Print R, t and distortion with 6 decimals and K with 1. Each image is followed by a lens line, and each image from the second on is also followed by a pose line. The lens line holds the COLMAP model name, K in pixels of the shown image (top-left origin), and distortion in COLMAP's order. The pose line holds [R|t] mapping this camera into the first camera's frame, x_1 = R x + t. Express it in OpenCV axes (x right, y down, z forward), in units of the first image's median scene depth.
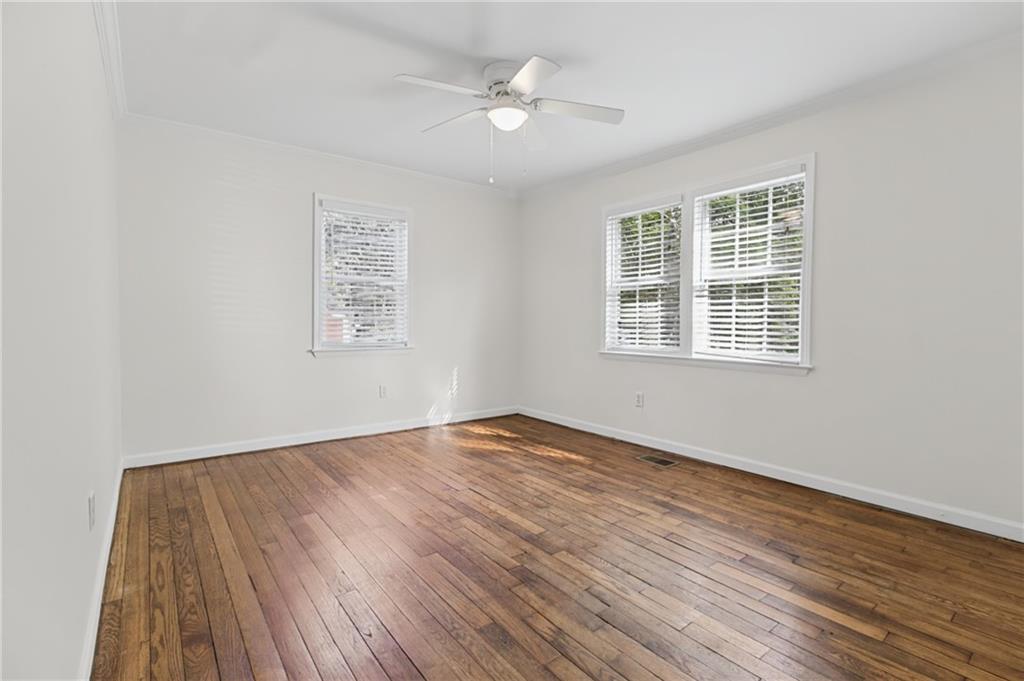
lens RADIAL K [[477.5, 0, 517.3], [0, 477.5, 338.1], [0, 0, 1]] dist [-0.000055, 0.000914]
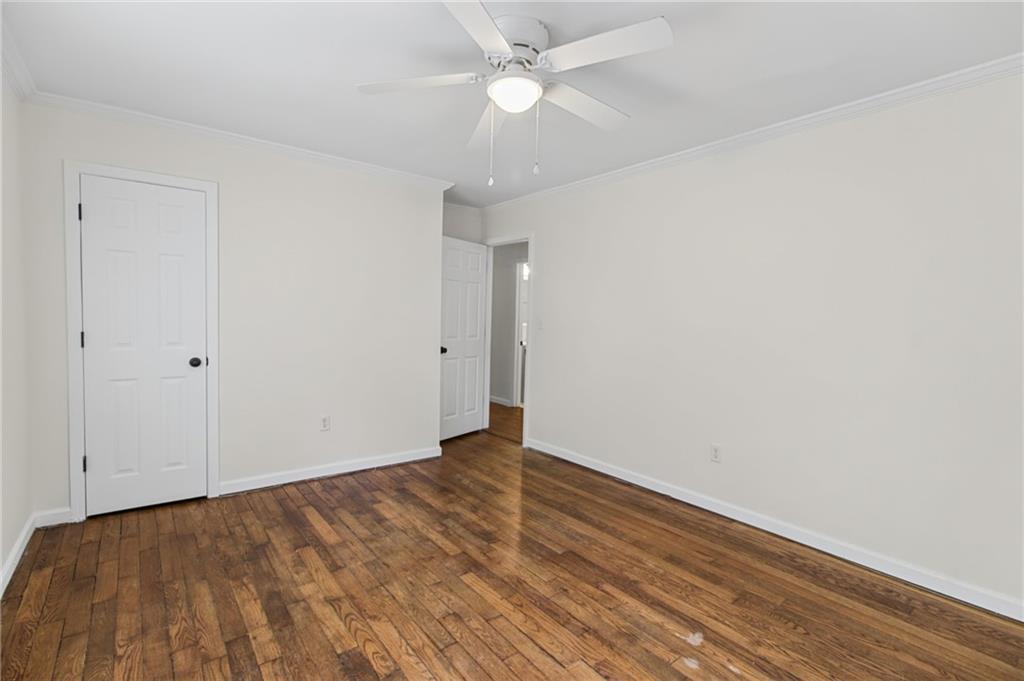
lens RADIAL K [[477.5, 0, 517.3], [0, 477.5, 338.1], [0, 0, 1]] dist [-0.000055, 0.000914]
pose [[-0.999461, -0.031812, -0.008130, -0.031167], [-0.032383, 0.995944, 0.083943, -0.155467], [0.005427, 0.084161, -0.996437, 1.845130]]
